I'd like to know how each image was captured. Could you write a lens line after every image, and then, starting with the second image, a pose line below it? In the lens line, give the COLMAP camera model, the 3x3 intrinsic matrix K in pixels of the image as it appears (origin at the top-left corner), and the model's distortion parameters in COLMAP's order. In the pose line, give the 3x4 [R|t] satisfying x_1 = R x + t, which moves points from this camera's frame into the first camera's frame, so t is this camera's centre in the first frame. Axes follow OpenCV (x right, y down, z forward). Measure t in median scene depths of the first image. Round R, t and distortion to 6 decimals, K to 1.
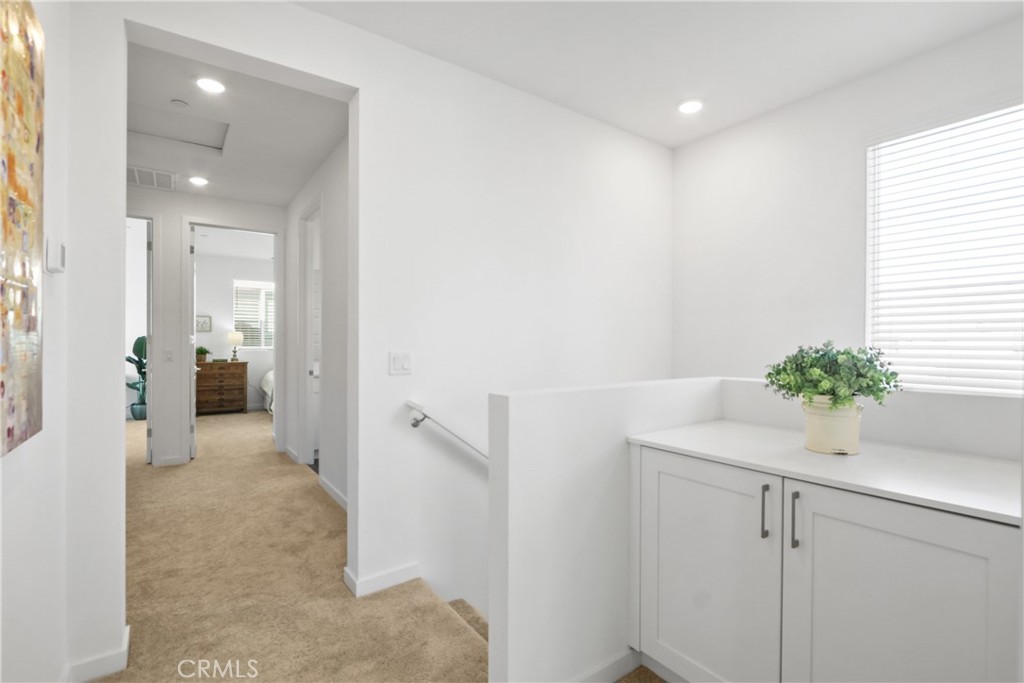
lens RADIAL K [[471.1, 0, 513.1], [0, 471.1, 341.2], [0, 0, 1]] dist [-0.014987, 0.002311]
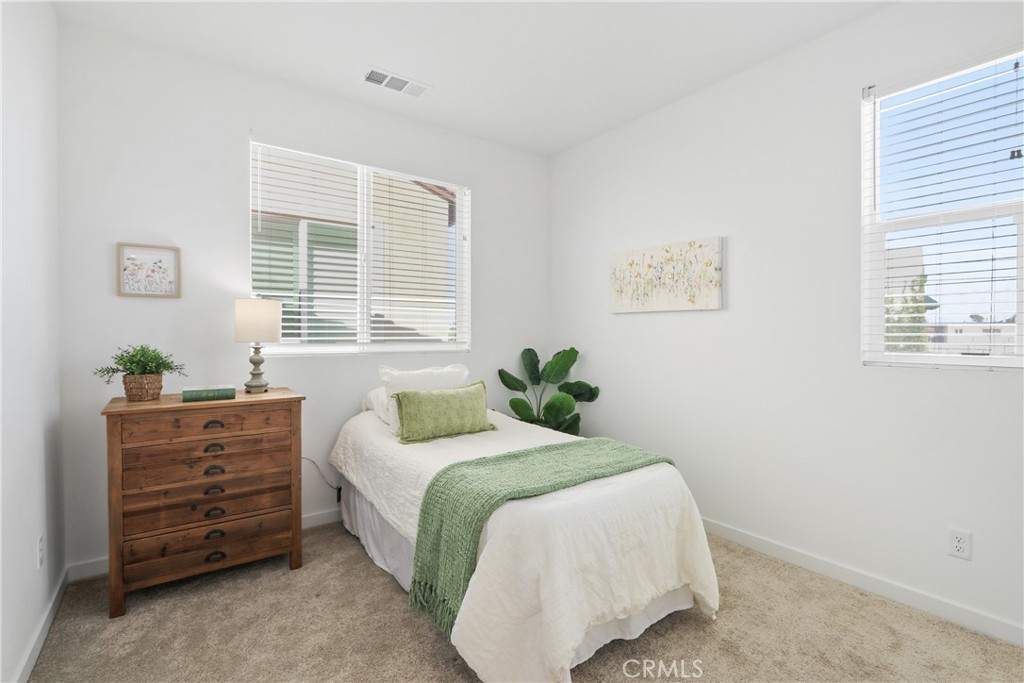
lens RADIAL K [[471.1, 0, 512.4], [0, 471.1, 340.8], [0, 0, 1]] dist [-0.014987, 0.002311]
pose [[0.999987, -0.004674, 0.001960, -0.436999], [0.004643, 0.999873, 0.015274, 0.004375], [-0.002031, -0.015265, 0.999881, 0.708127]]
